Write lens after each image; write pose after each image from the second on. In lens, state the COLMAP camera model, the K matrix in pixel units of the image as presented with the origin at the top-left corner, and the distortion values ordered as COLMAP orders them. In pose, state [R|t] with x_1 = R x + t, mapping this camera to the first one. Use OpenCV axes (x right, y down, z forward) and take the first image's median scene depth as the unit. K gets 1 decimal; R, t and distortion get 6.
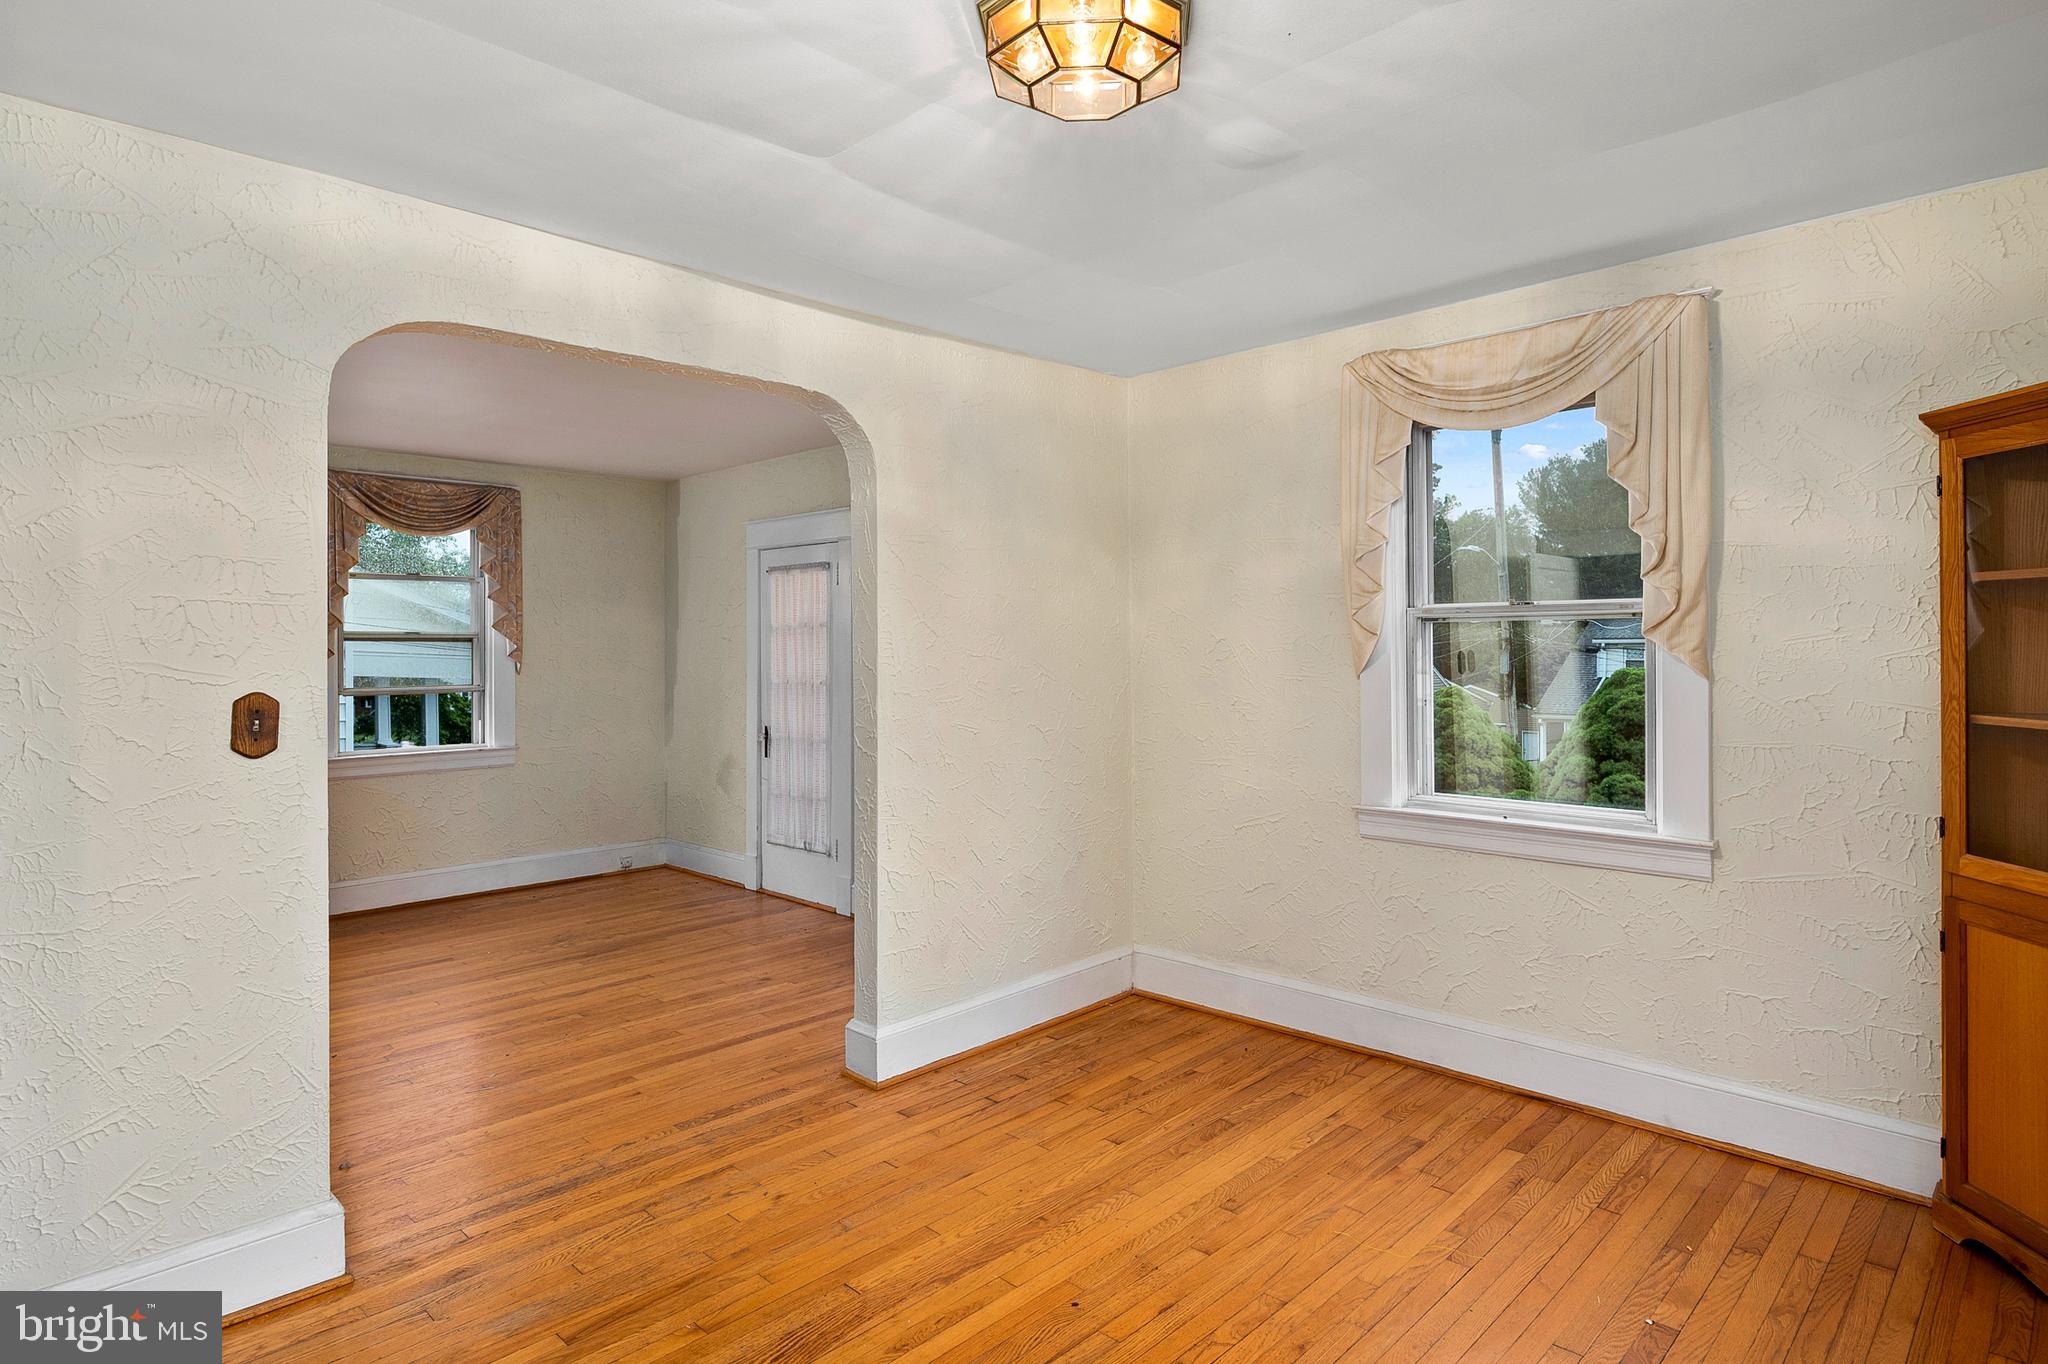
lens RADIAL K [[1113.2, 0, 1021.1], [0, 1113.2, 671.1], [0, 0, 1]] dist [0.000869, -0.004000]
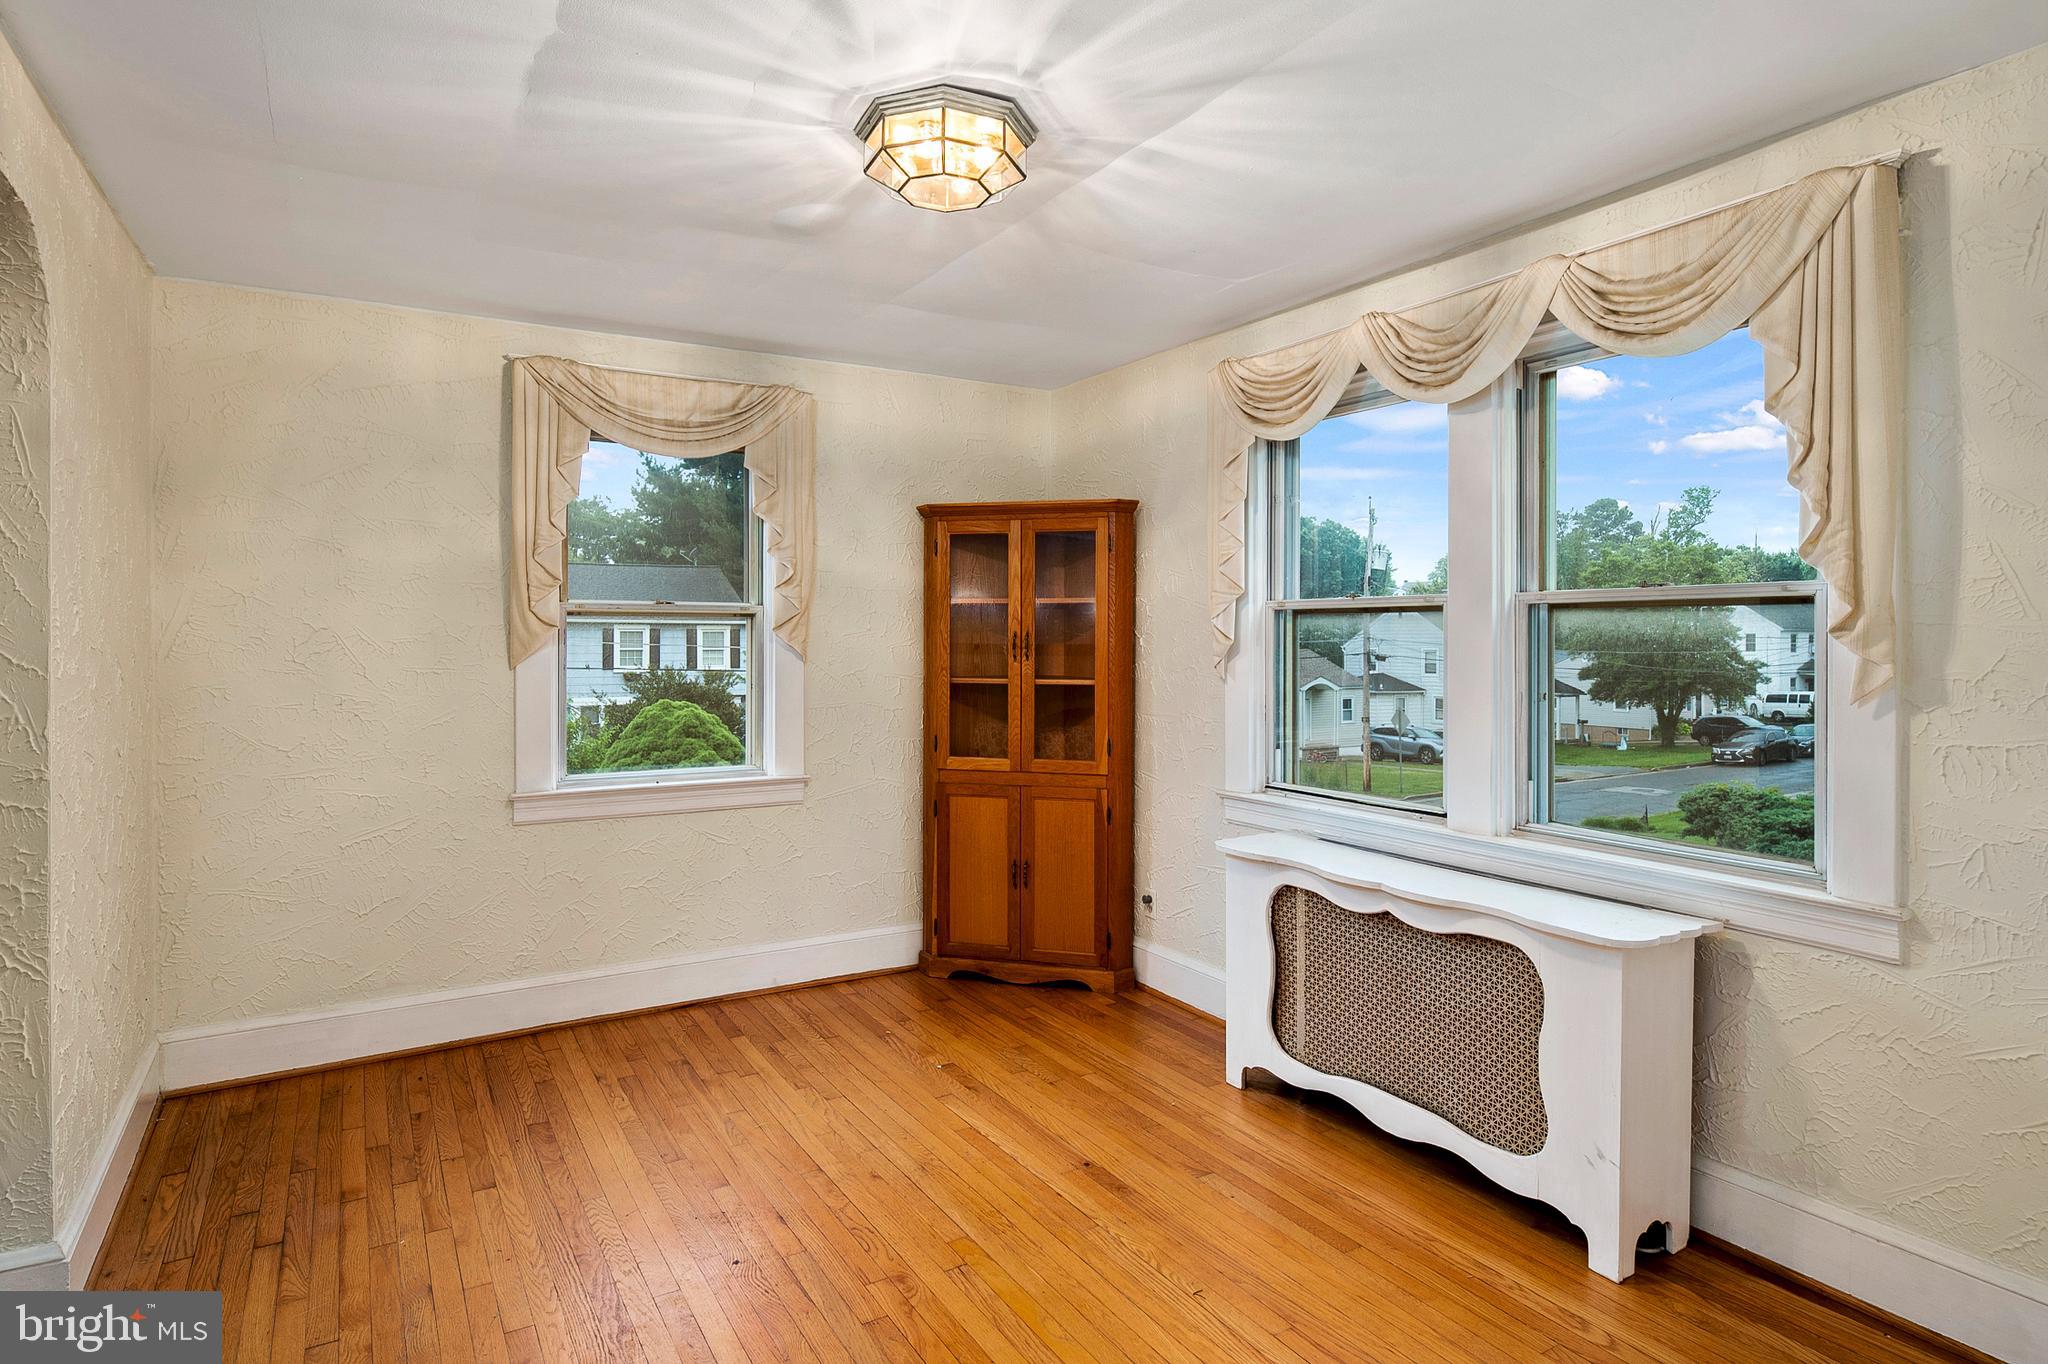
lens RADIAL K [[1113.2, 0, 1021.1], [0, 1113.2, 671.1], [0, 0, 1]] dist [0.000869, -0.004000]
pose [[0.246510, -0.022368, 0.968882, -0.646784], [0.019644, 0.999644, 0.018080, -0.000922], [-0.968941, 0.014576, 0.246862, 0.343840]]
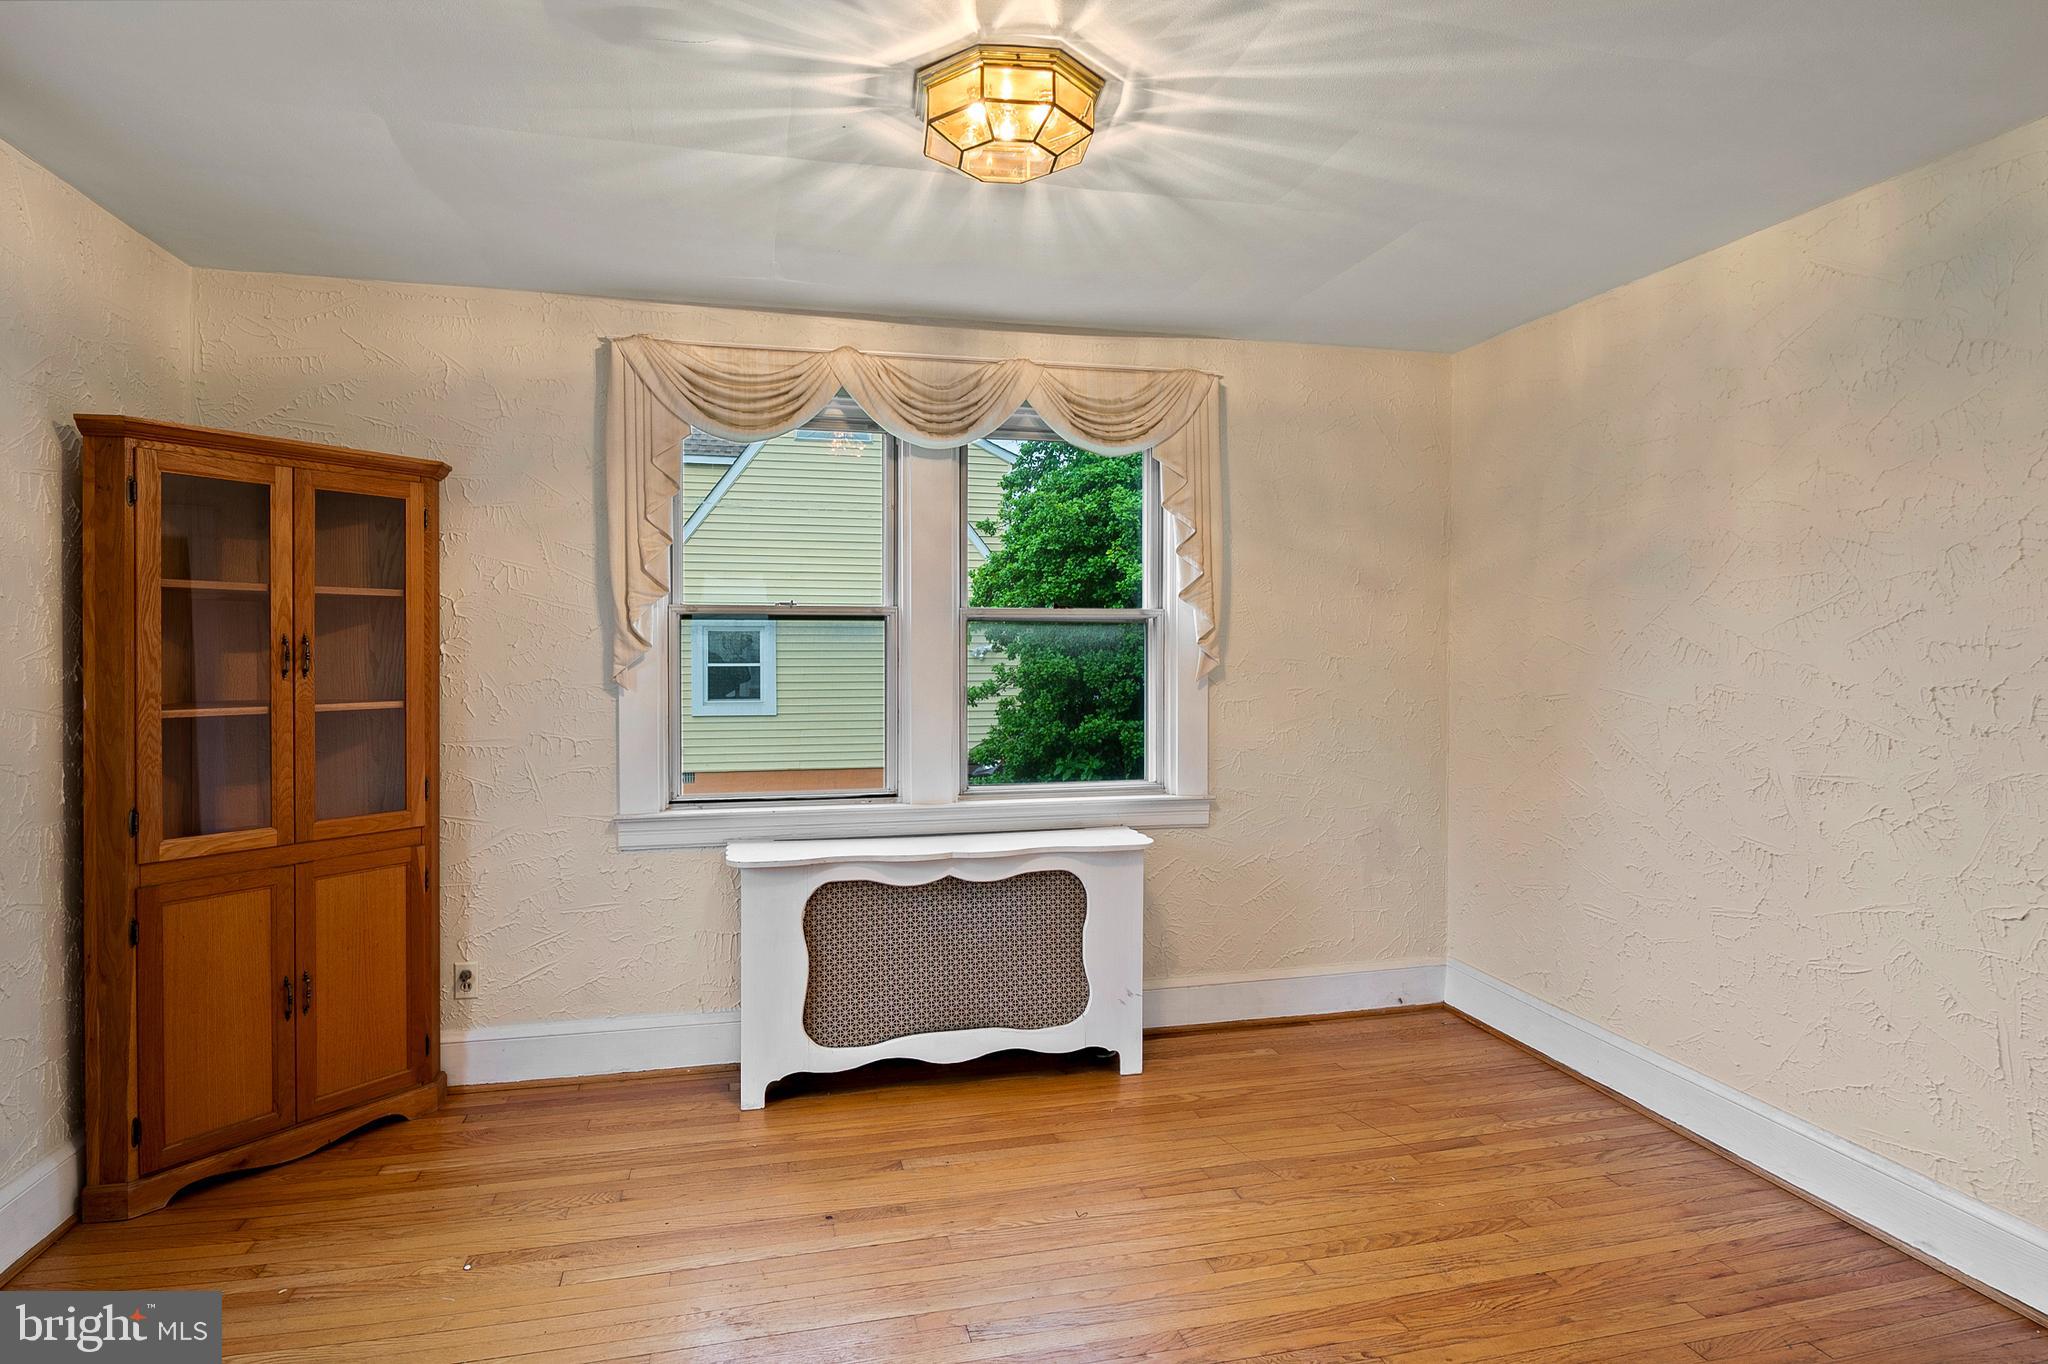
lens RADIAL K [[1106.3, 0, 1024.0], [0, 1106.3, 682.0], [0, 0, 1]] dist [-0.004956, -0.002396]
pose [[-0.852278, -0.011180, 0.522969, -0.317710], [0.017140, 0.998638, 0.049282, -0.019692], [-0.522808, 0.050965, -0.850926, 1.123113]]
